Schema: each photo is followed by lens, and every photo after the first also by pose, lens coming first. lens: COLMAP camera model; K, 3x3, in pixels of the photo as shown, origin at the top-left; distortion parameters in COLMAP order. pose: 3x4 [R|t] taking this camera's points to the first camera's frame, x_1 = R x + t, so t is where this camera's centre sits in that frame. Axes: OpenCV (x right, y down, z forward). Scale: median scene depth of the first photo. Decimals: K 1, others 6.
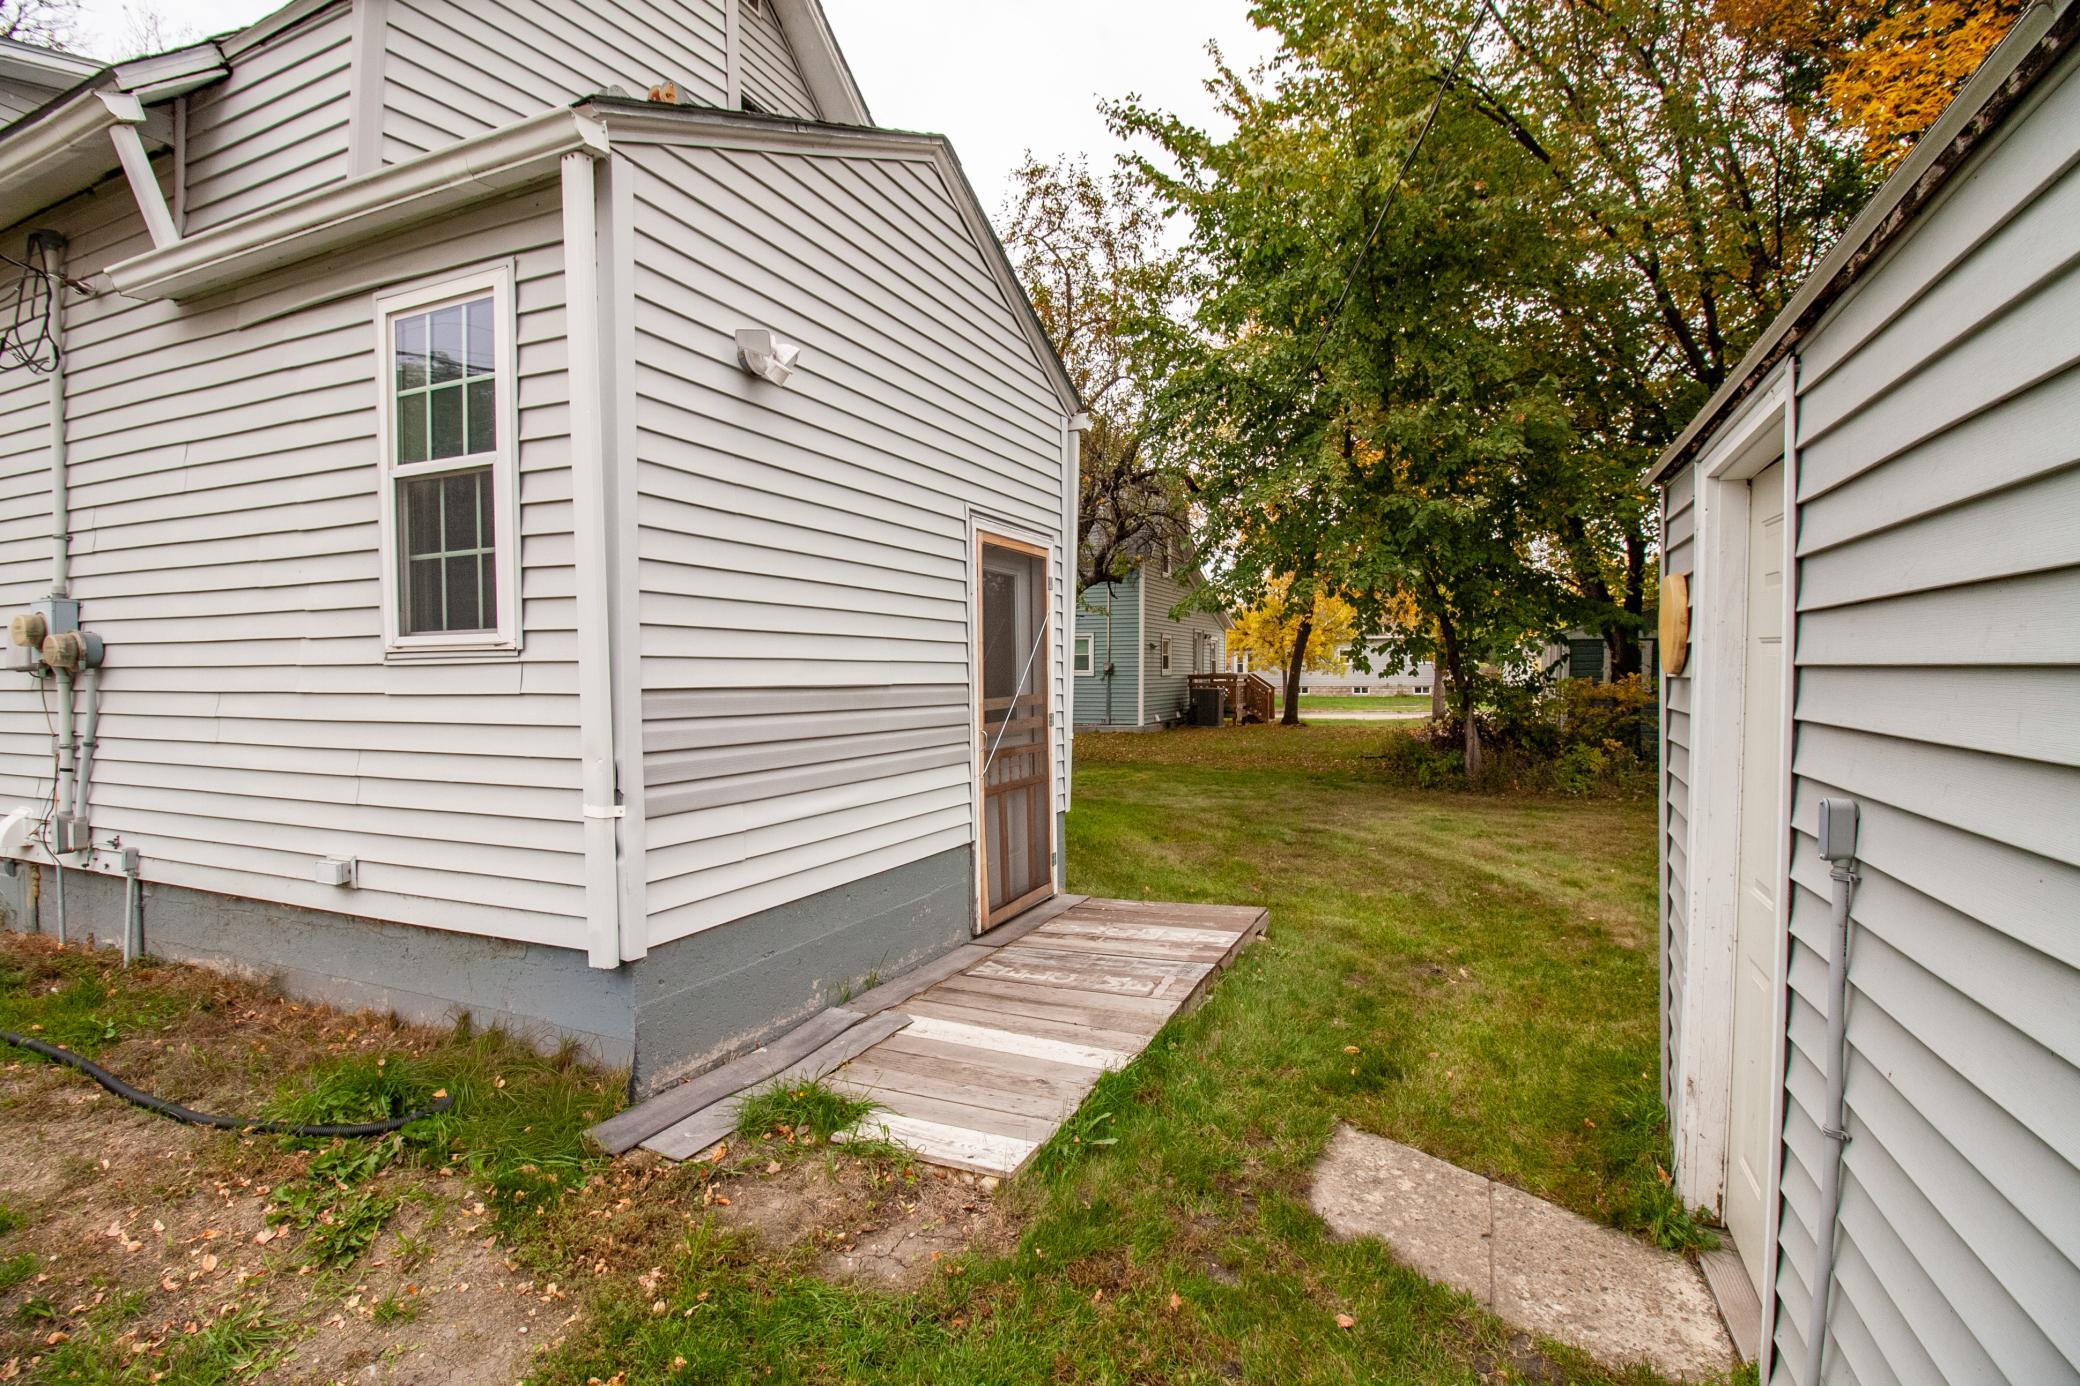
lens RADIAL K [[995.5, 0, 1041.8], [0, 995.5, 696.1], [0, 0, 1]] dist [-0.002181, -0.014128]
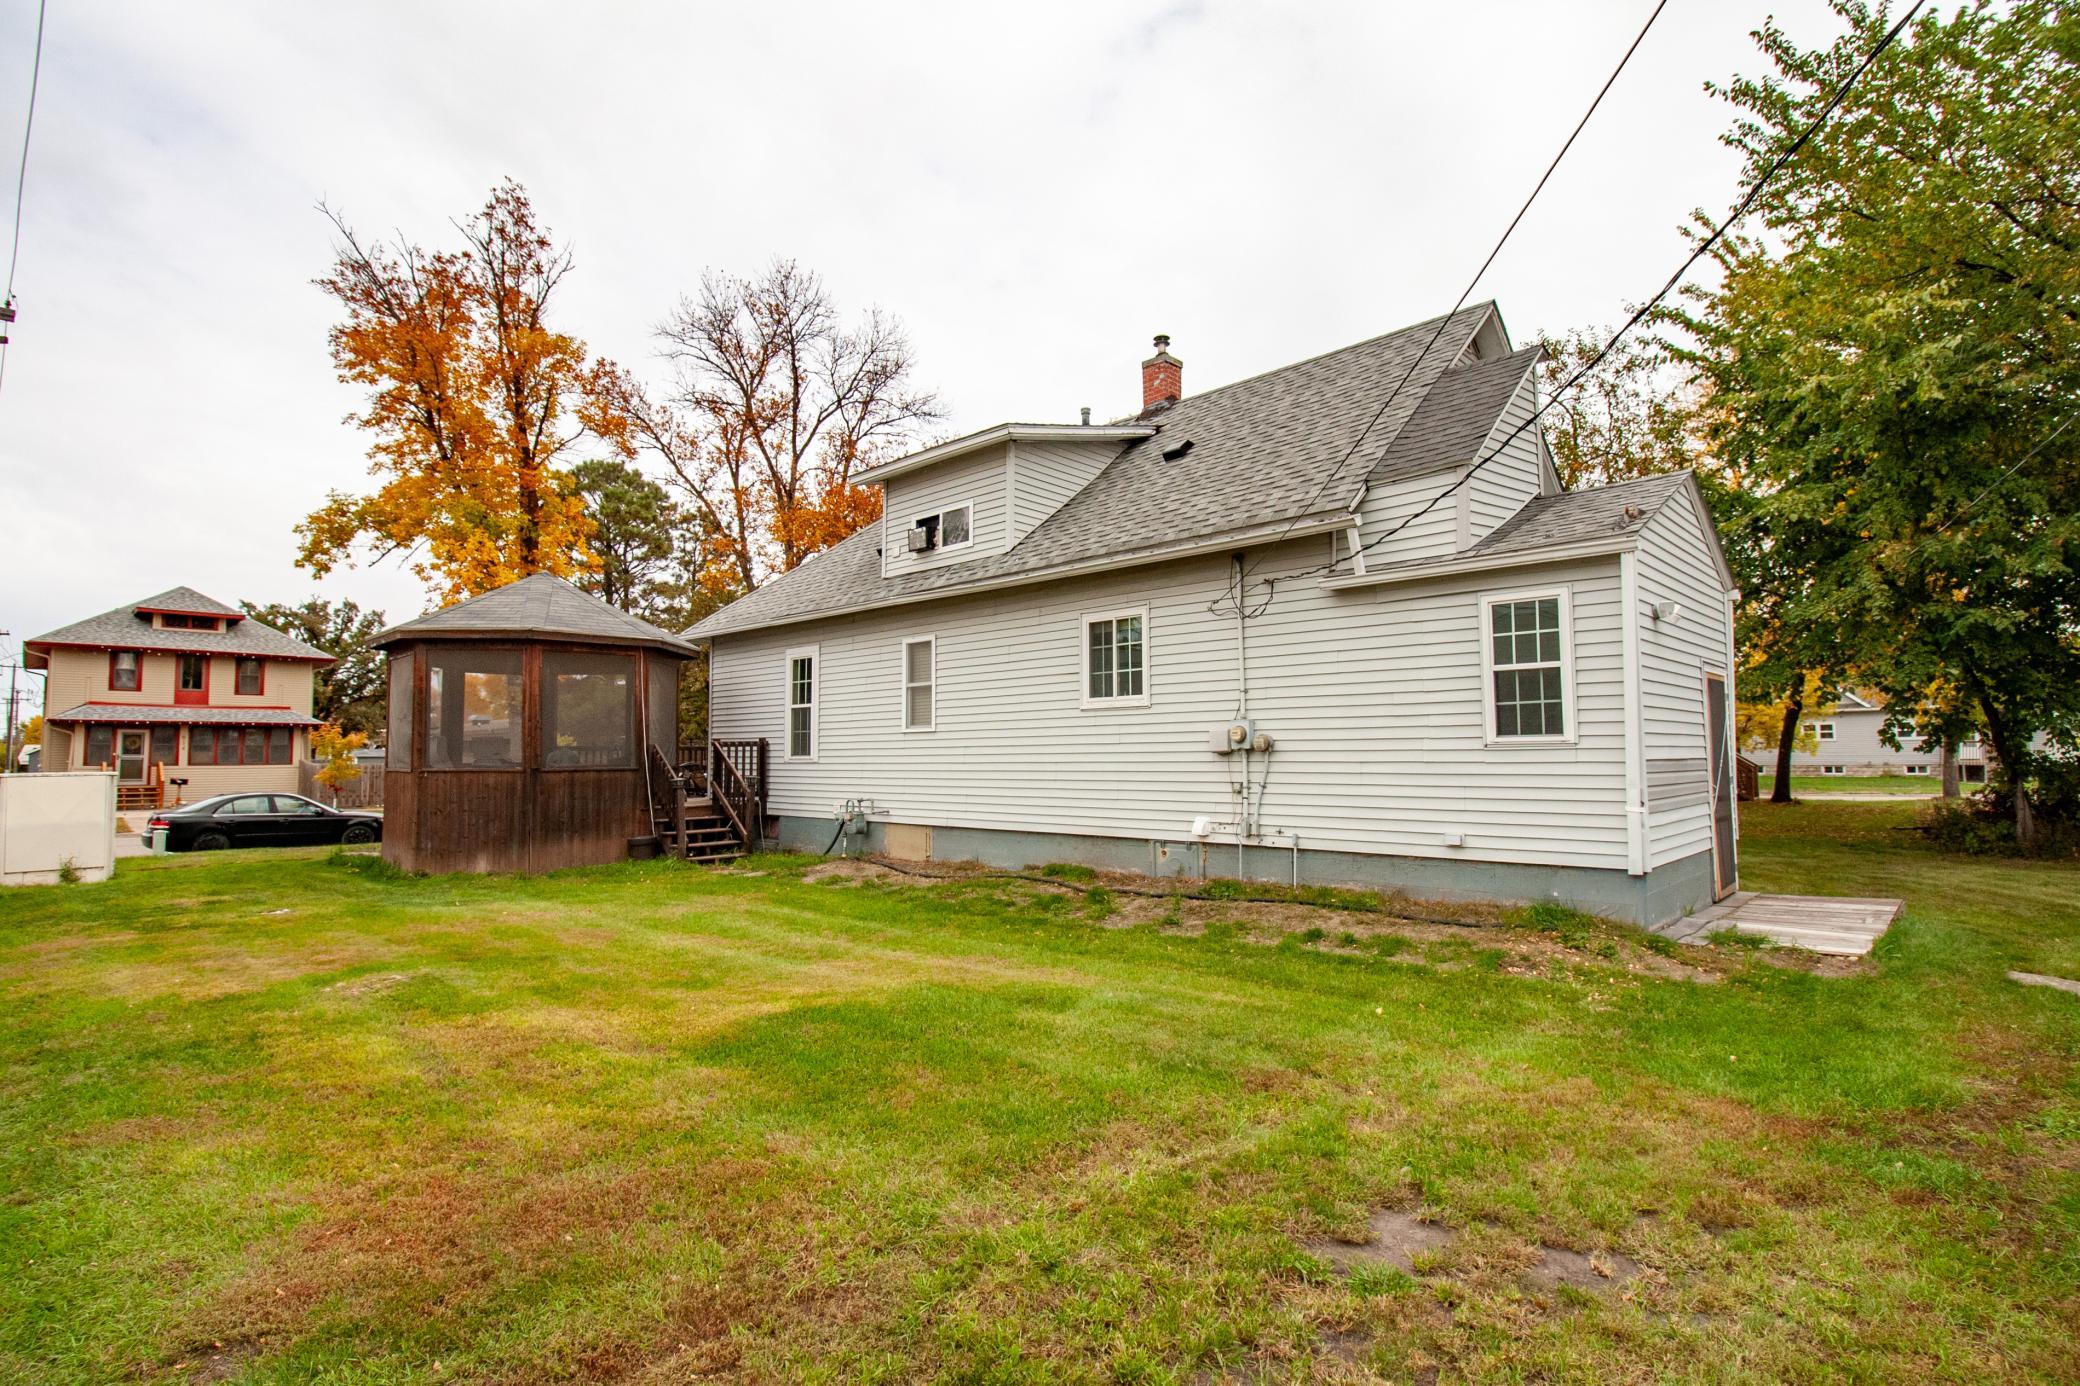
lens RADIAL K [[995.5, 0, 1041.8], [0, 995.5, 696.1], [0, 0, 1]] dist [-0.002181, -0.014128]
pose [[0.939131, -0.021064, -0.342914, -0.467717], [-0.006039, 0.996952, -0.077777, 0.017320], [0.343507, 0.075114, 0.936141, -0.872836]]
